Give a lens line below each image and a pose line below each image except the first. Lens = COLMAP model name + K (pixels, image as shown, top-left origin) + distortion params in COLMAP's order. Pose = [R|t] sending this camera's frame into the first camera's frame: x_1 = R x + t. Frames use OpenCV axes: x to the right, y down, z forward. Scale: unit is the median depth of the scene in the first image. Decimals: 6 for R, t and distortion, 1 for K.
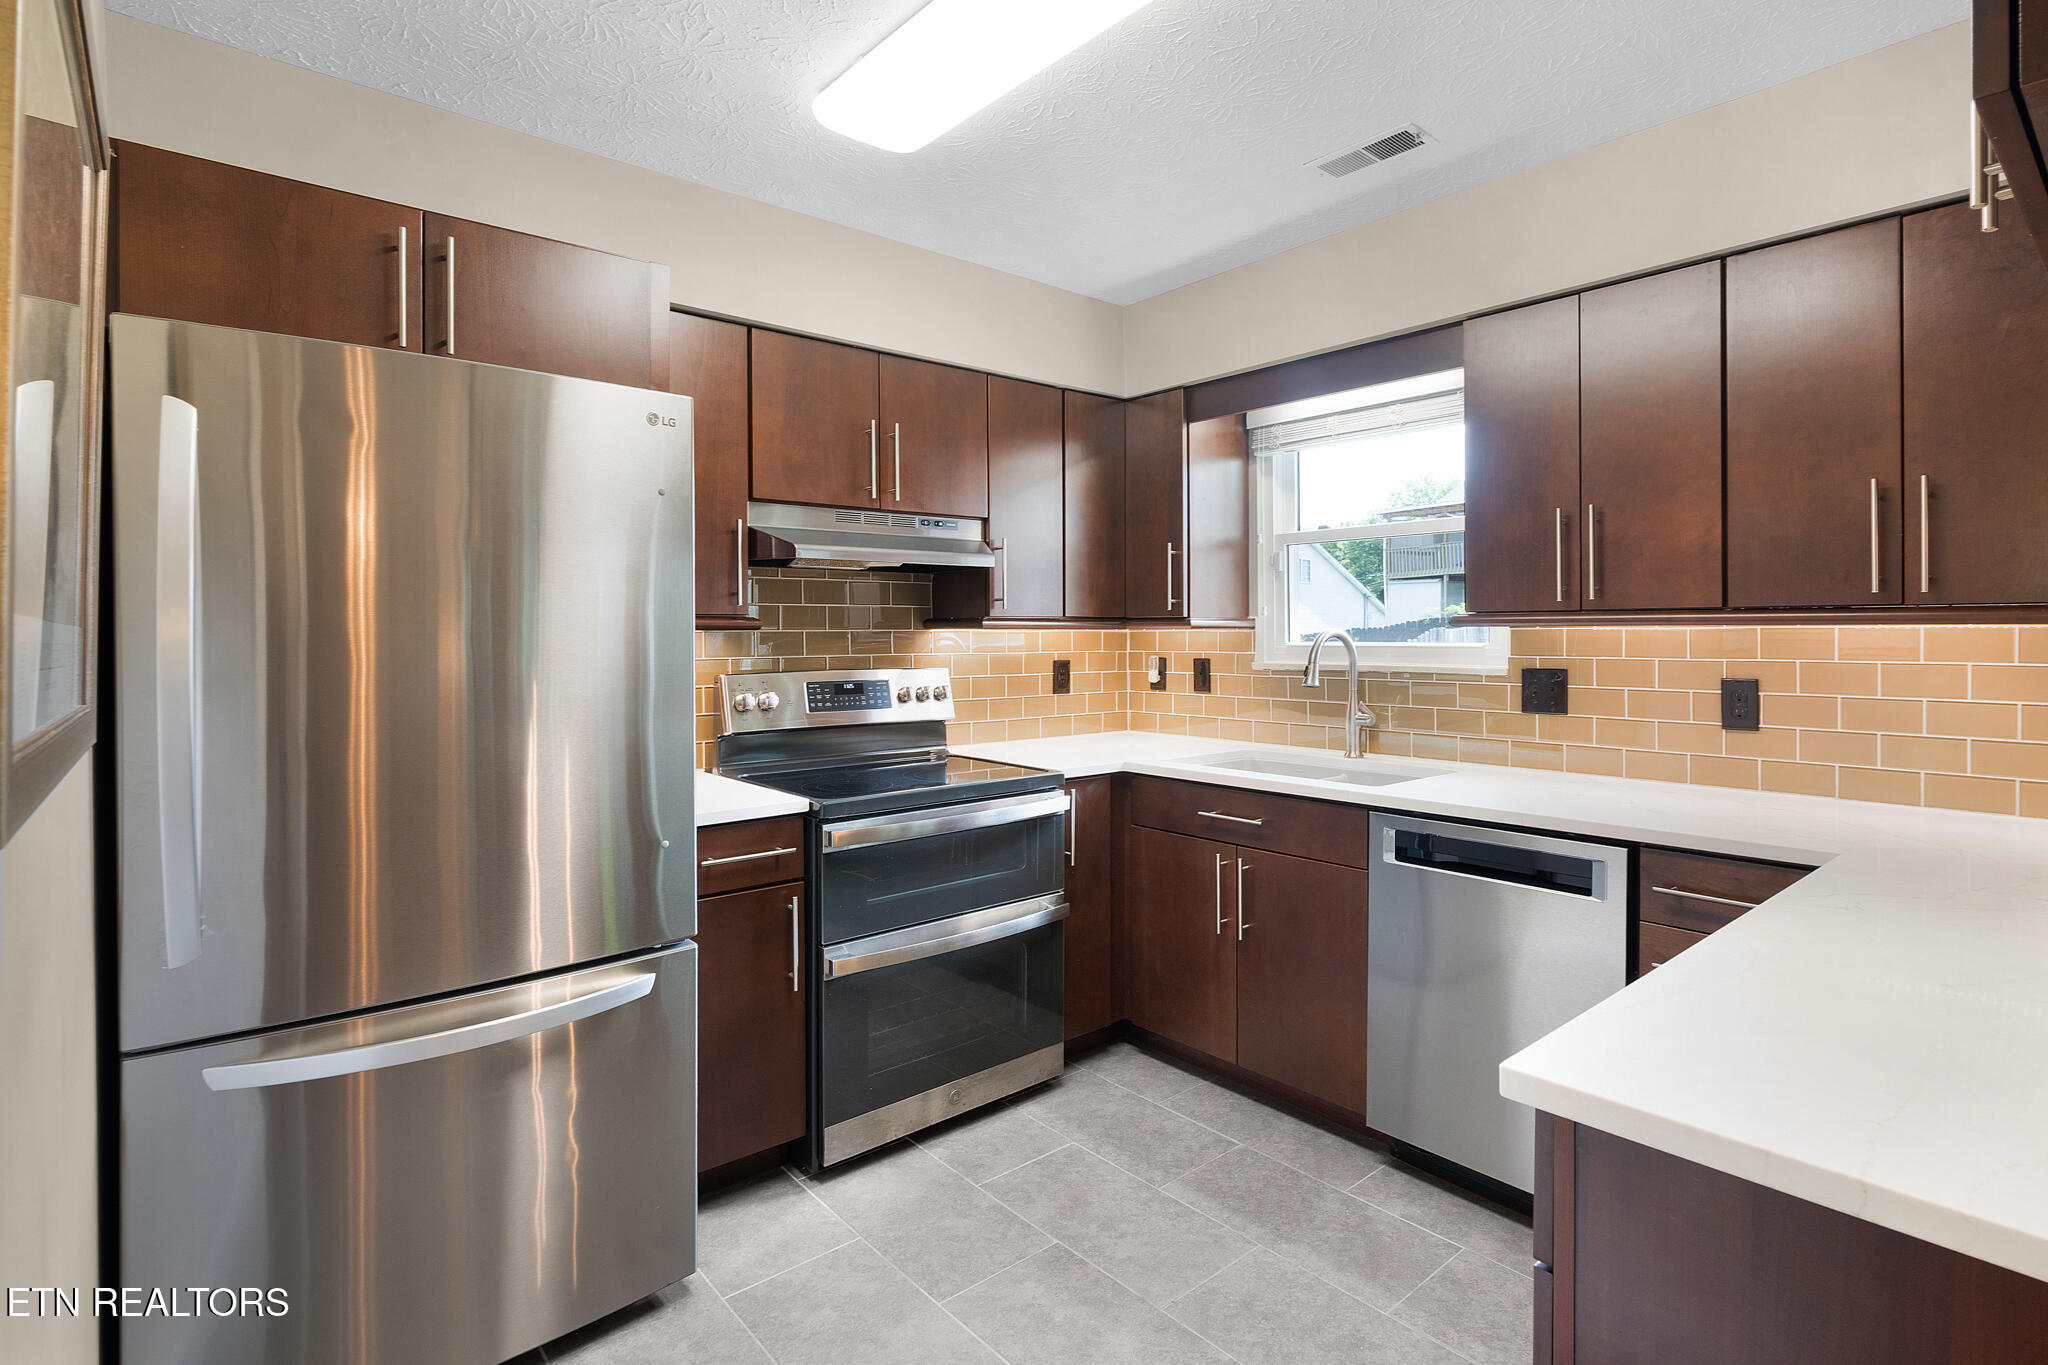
lens RADIAL K [[995.4, 0, 1026.0], [0, 995.4, 646.0], [0, 0, 1]] dist [-0.007411, 0.000774]
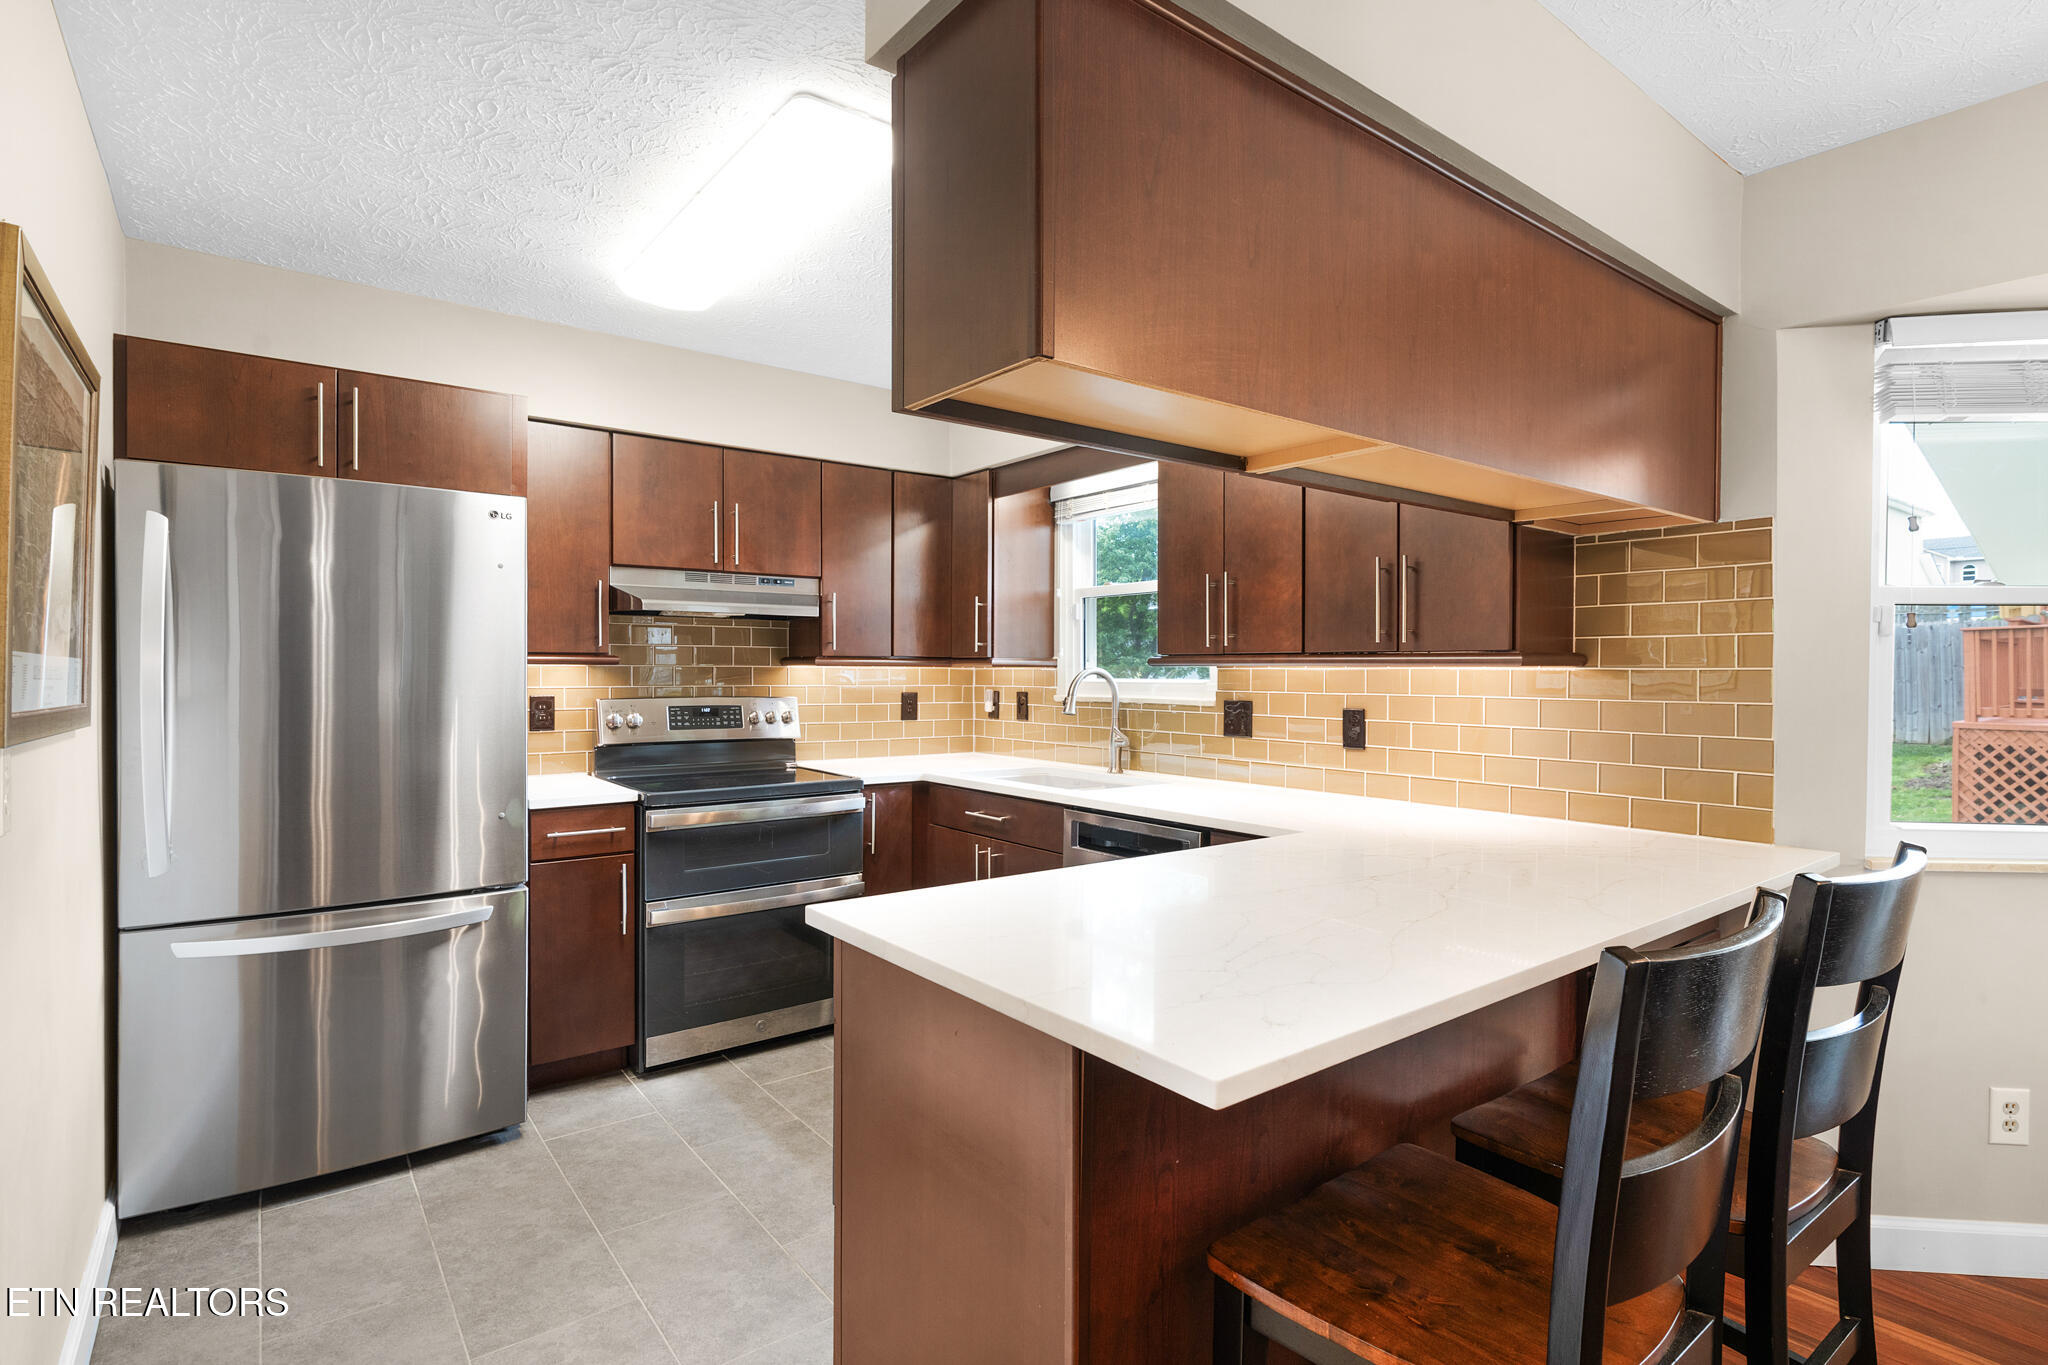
lens RADIAL K [[996.3, 0, 1020.7], [0, 996.3, 689.6], [0, 0, 1]] dist [-0.003615, -0.000465]
pose [[0.998272, 0.009163, -0.058048, 0.306760], [-0.008922, 0.999951, 0.004399, 0.005612], [0.058086, -0.003873, 0.998304, -0.249484]]
